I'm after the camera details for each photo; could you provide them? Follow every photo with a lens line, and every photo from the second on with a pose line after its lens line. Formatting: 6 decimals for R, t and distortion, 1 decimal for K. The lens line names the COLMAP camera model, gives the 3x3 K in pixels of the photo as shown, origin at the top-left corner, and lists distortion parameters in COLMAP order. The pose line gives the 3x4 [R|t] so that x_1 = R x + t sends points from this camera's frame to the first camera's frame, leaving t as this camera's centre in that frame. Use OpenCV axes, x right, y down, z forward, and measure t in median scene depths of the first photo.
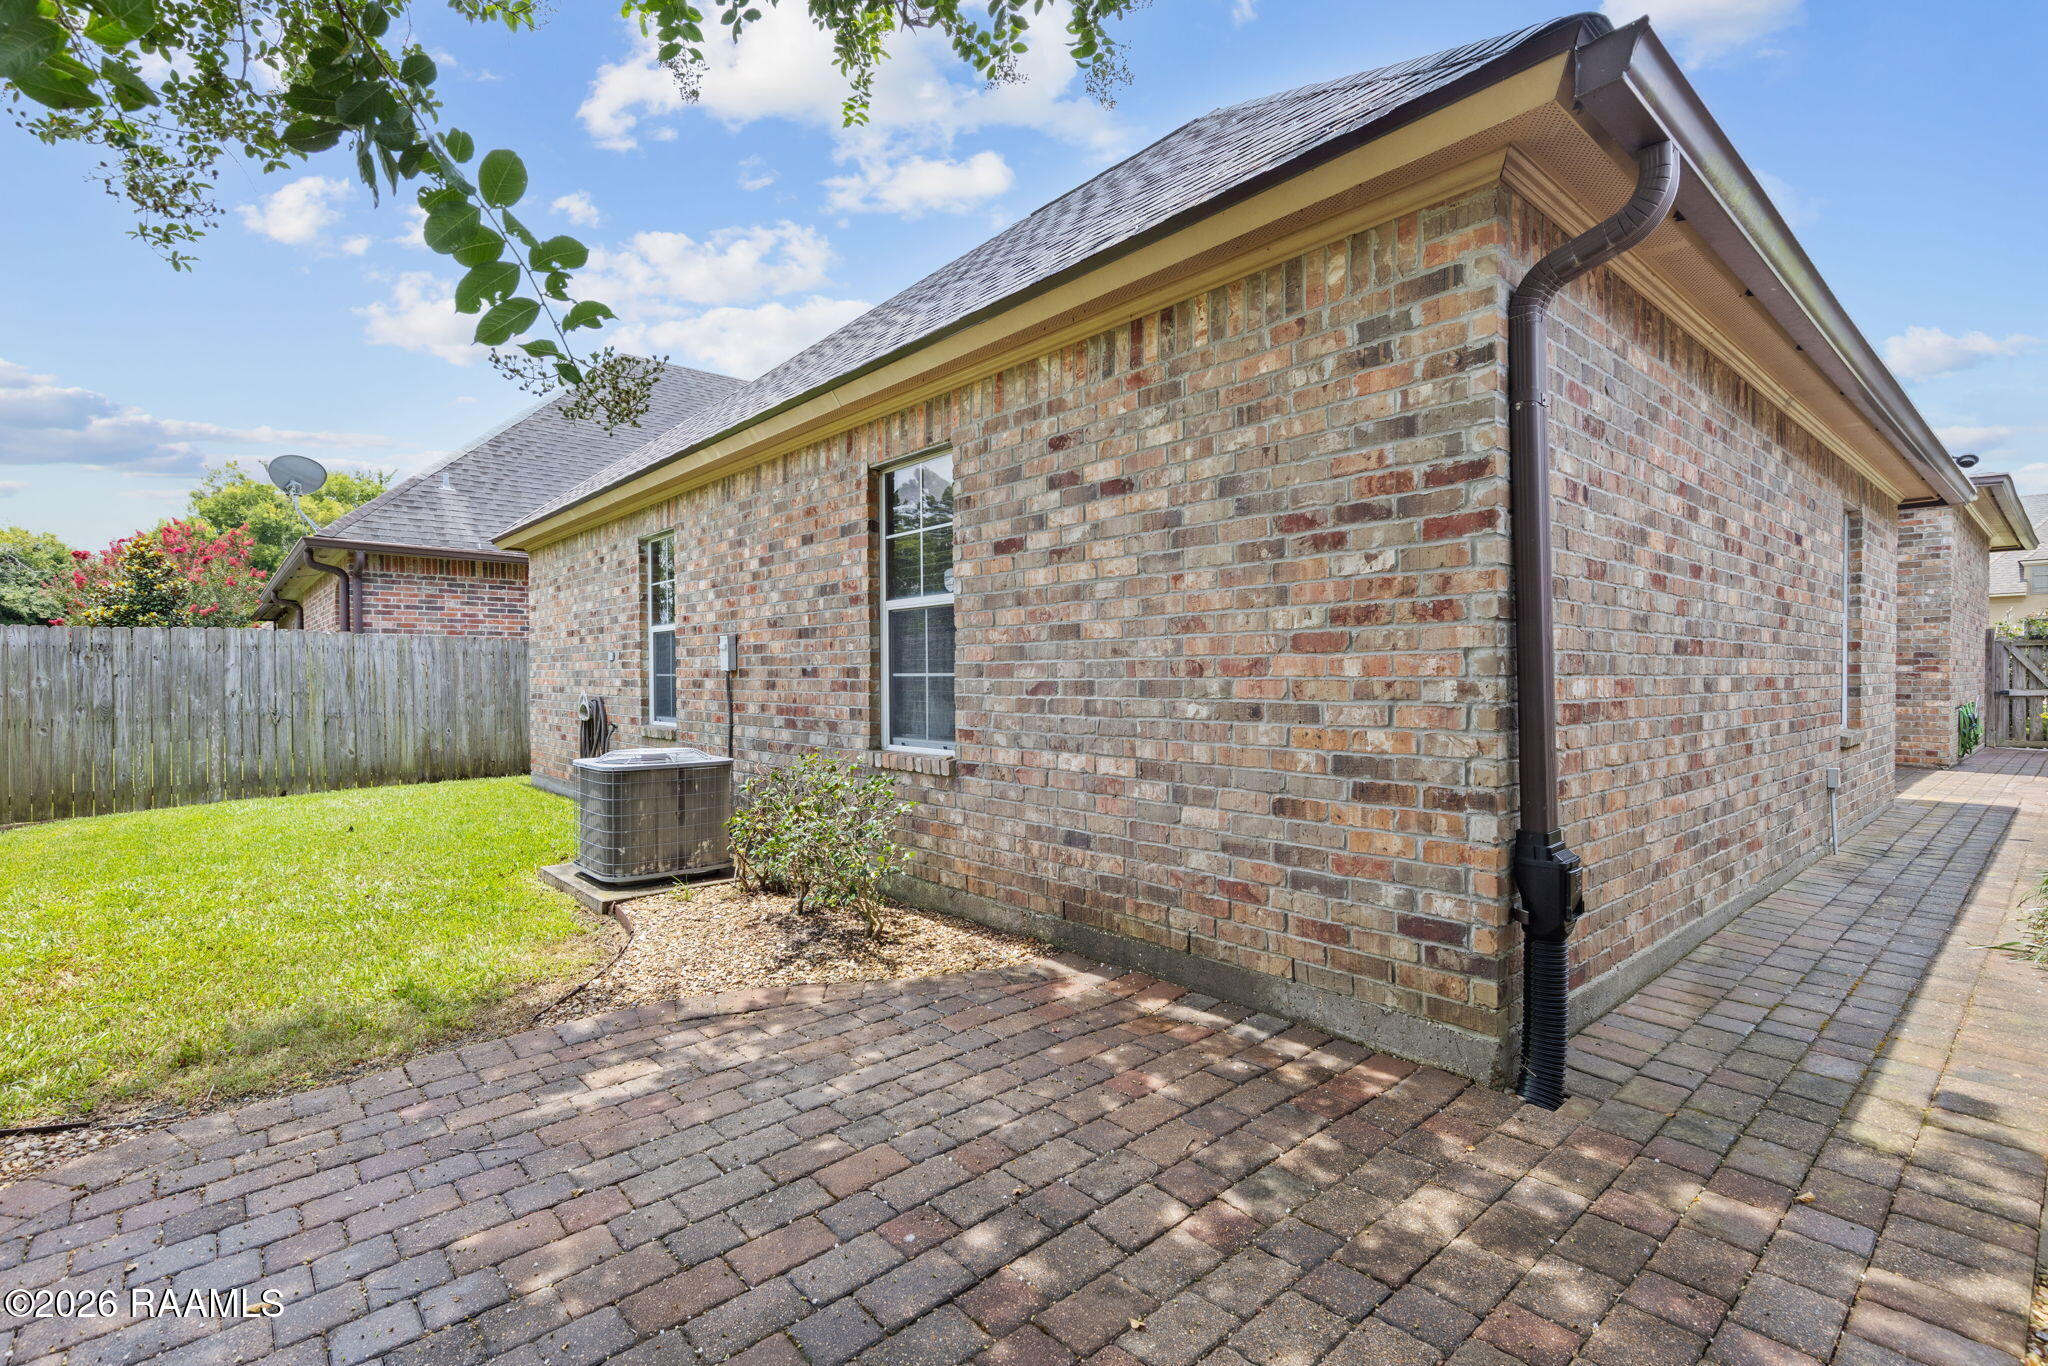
lens RADIAL K [[919.4, 0, 1023.4], [0, 919.4, 678.4], [0, 0, 1]] dist [0.005228, 0.000587]
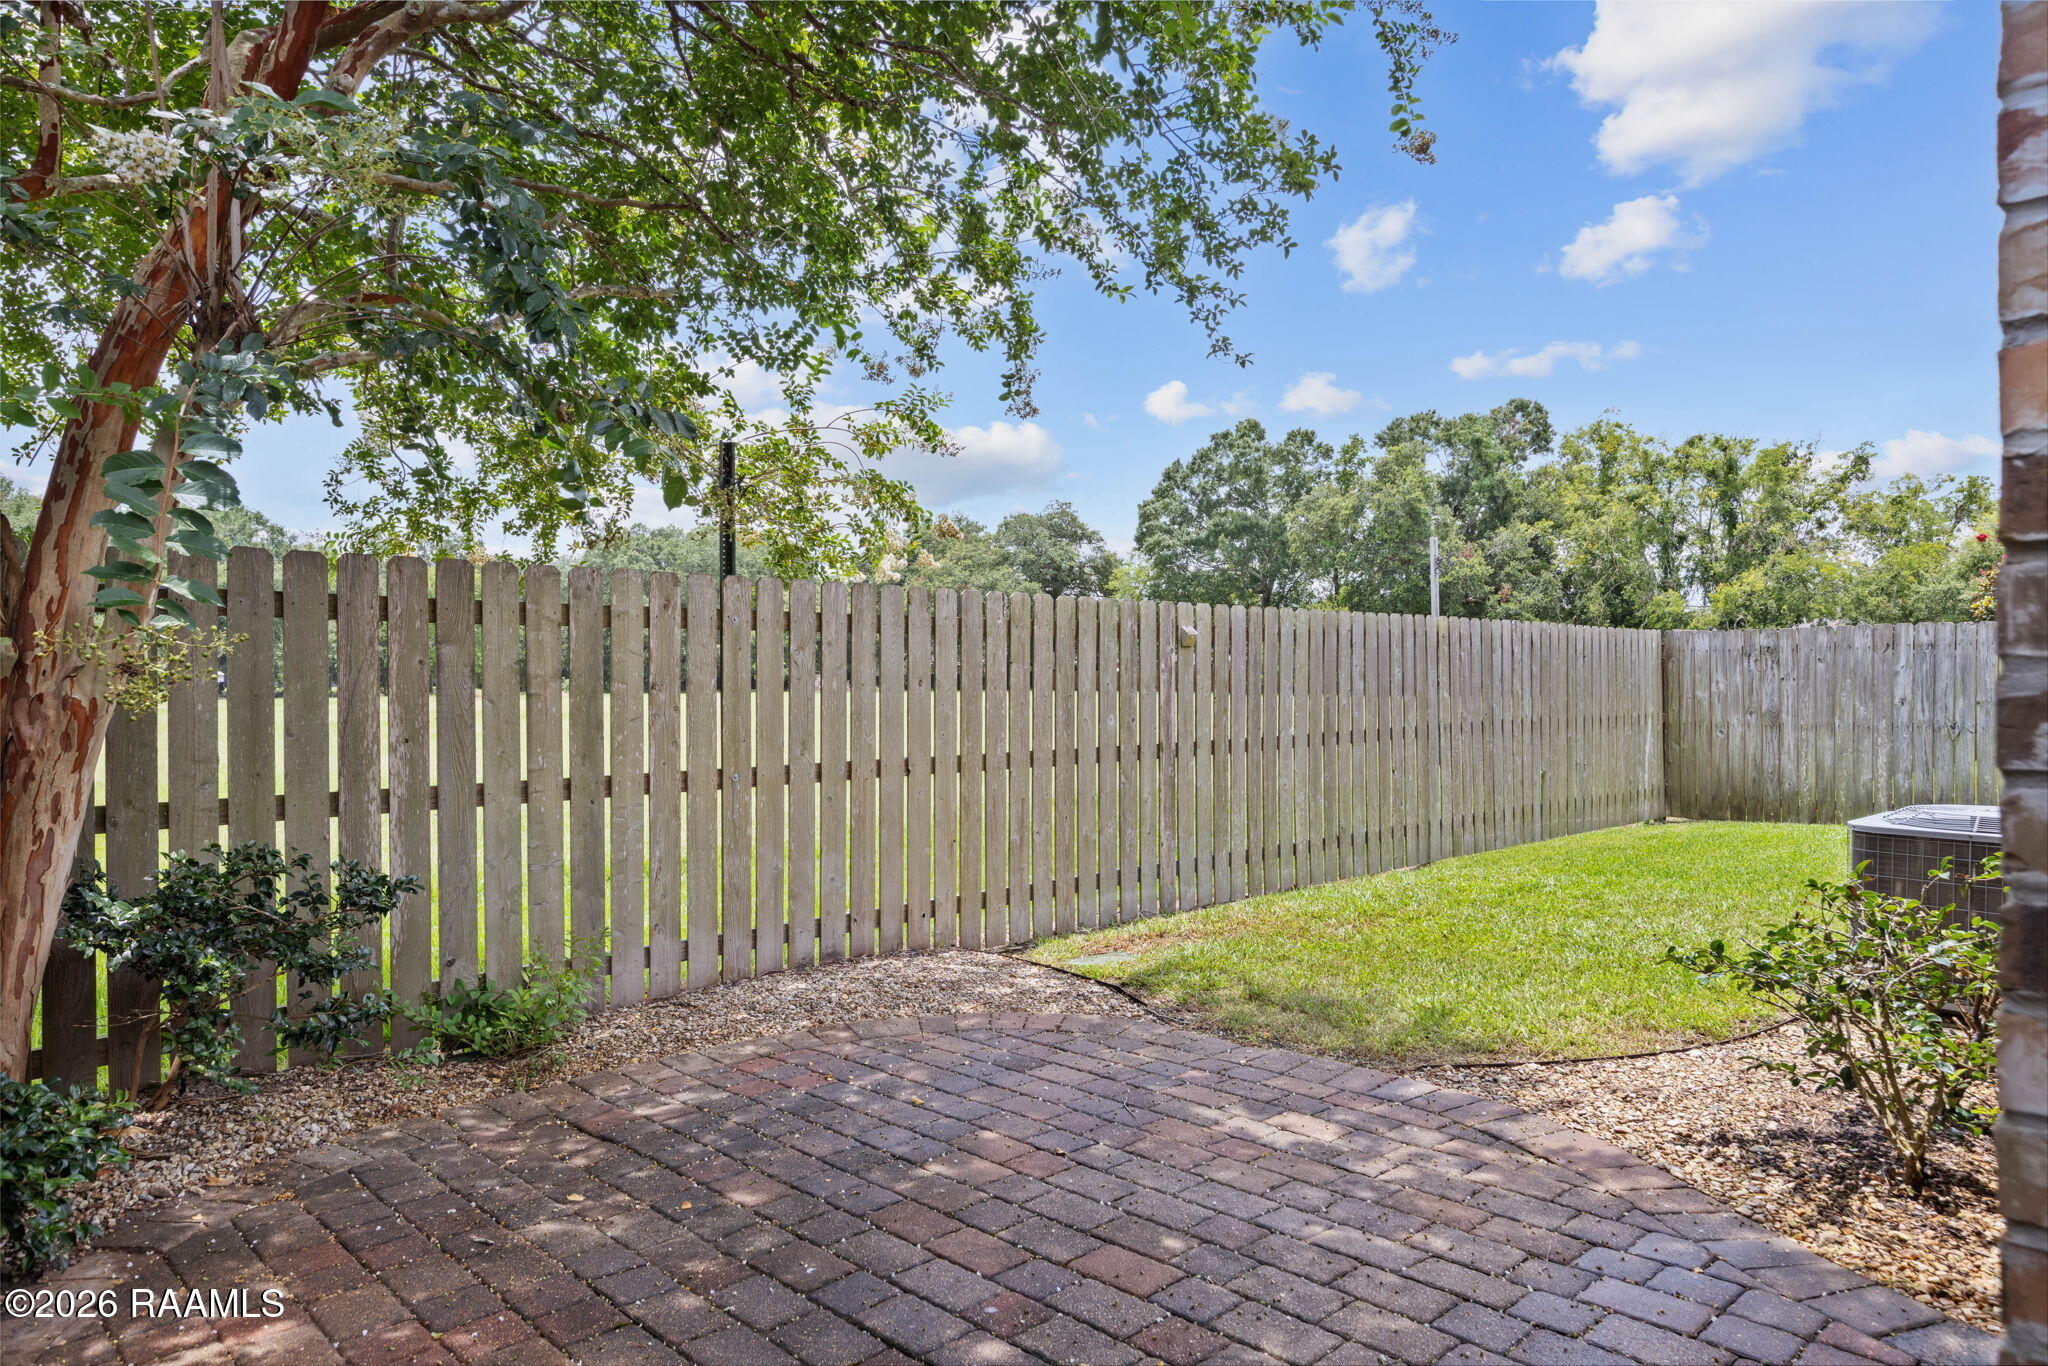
lens RADIAL K [[1139.3, 0, 1023.6], [0, 1139.3, 684.5], [0, 0, 1]] dist [0.003187, 0.000015]
pose [[0.110069, 0.010481, -0.993869, 0.555618], [-0.006810, 0.999929, 0.009790, -0.019218], [0.993901, 0.005691, 0.110132, 0.493746]]
